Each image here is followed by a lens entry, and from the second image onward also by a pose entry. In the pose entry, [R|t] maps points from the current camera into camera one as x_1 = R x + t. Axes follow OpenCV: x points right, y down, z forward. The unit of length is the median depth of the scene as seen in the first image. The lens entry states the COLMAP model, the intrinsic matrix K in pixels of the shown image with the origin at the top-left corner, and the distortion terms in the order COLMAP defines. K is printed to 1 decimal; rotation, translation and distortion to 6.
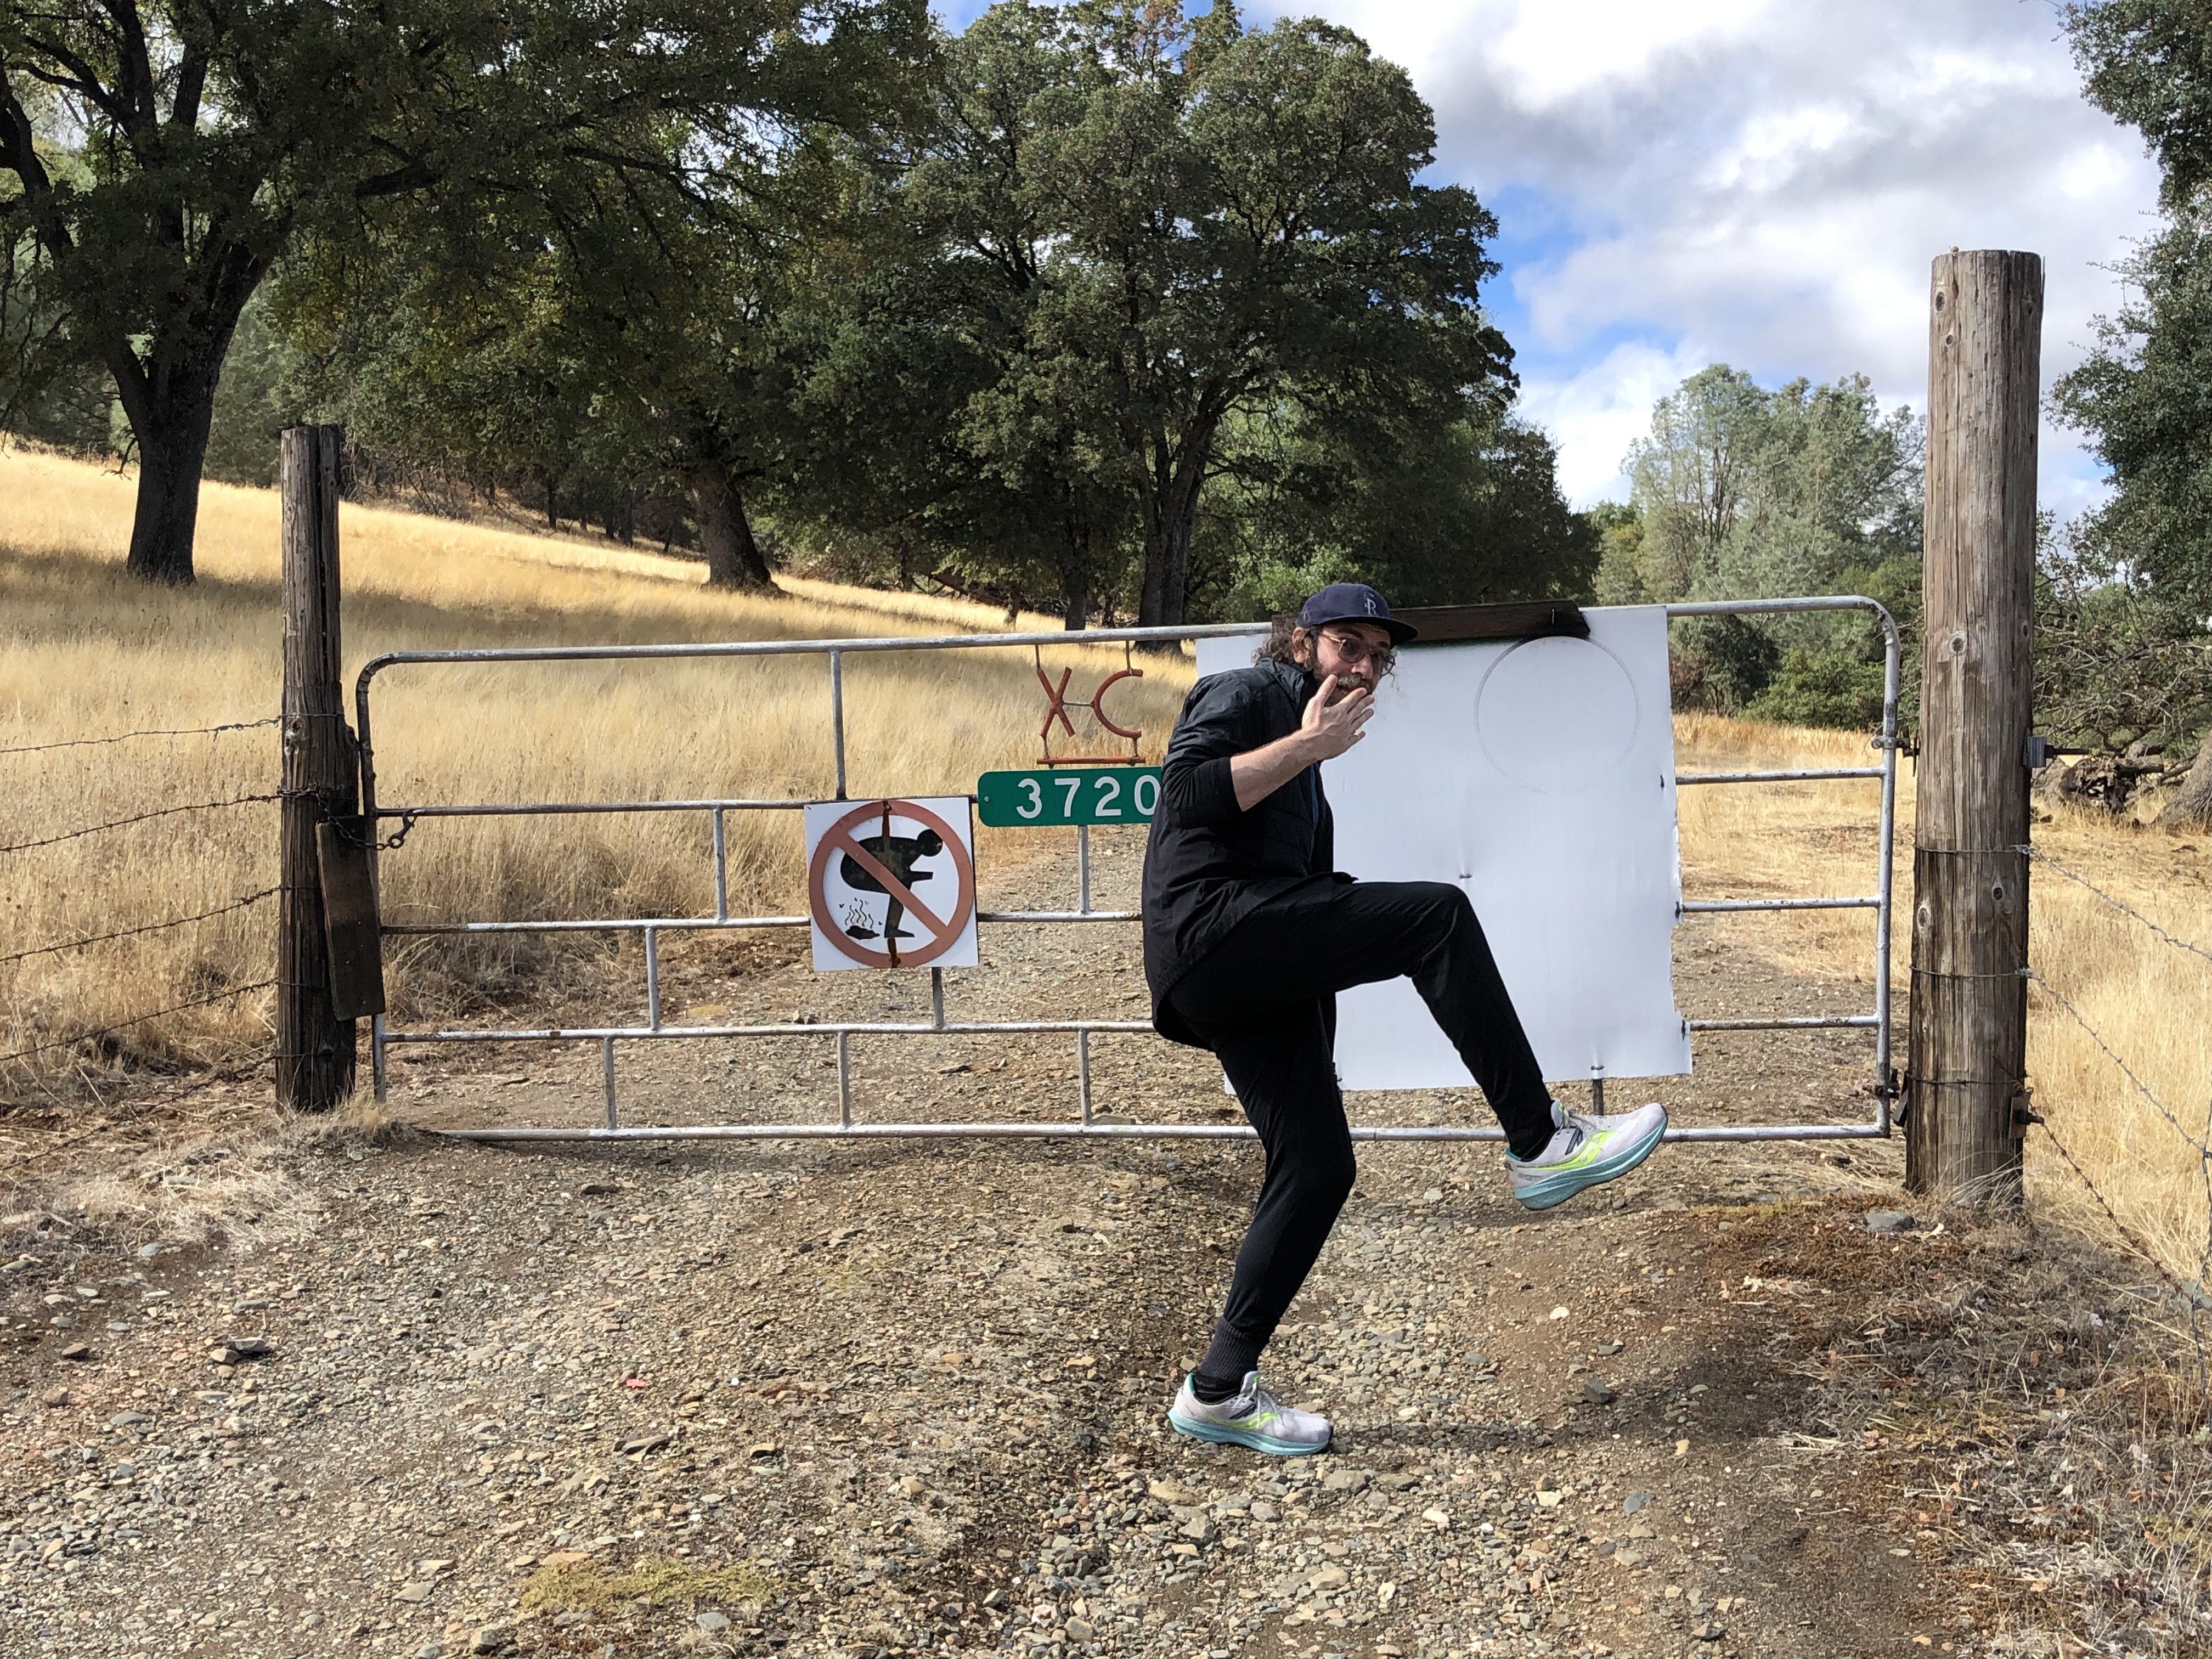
lens RADIAL K [[2522.6, 0, 1121.2], [0, 2522.6, 772.4], [0, 0, 1]] dist [0.127545, -0.343305]
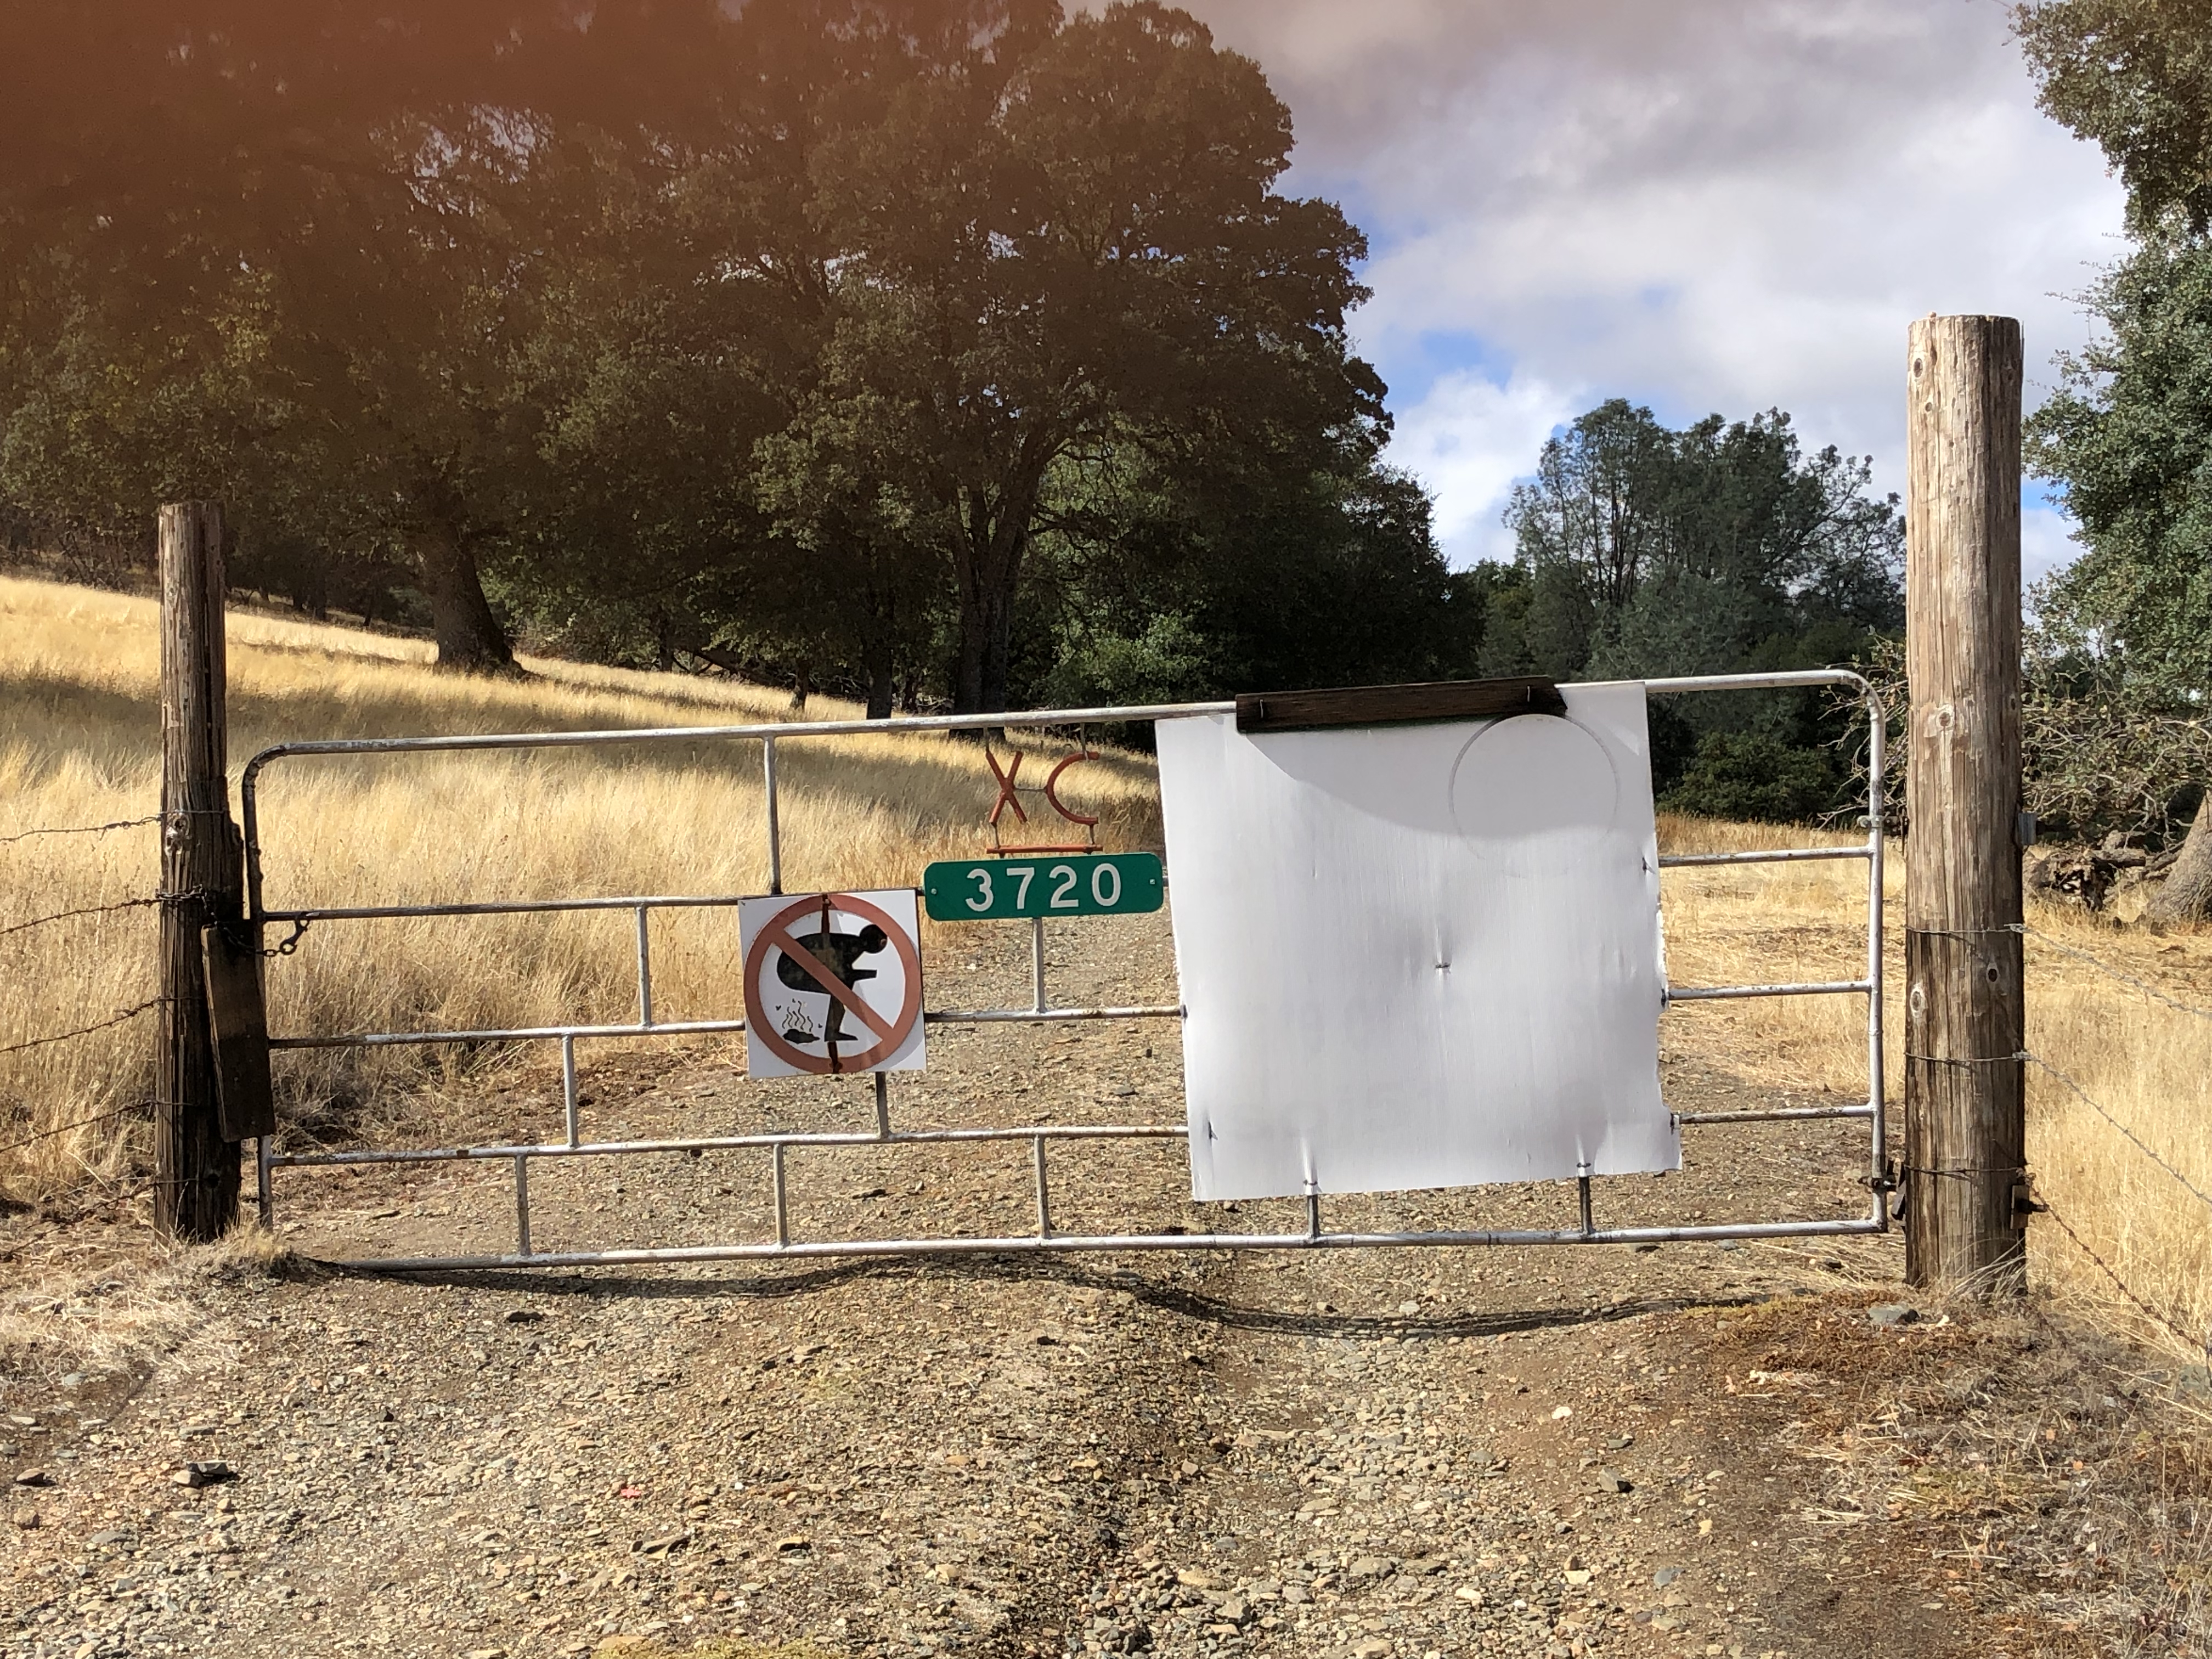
lens RADIAL K [[3074.0, 0, 1074.9], [0, 3074.0, 754.6], [0, 0, 1]] dist [0.208034, -0.738113]
pose [[0.998178, -0.009353, 0.059610, -0.071779], [0.011938, 0.998997, -0.043160, 0.010381], [-0.059147, 0.043793, 0.997288, -0.158575]]
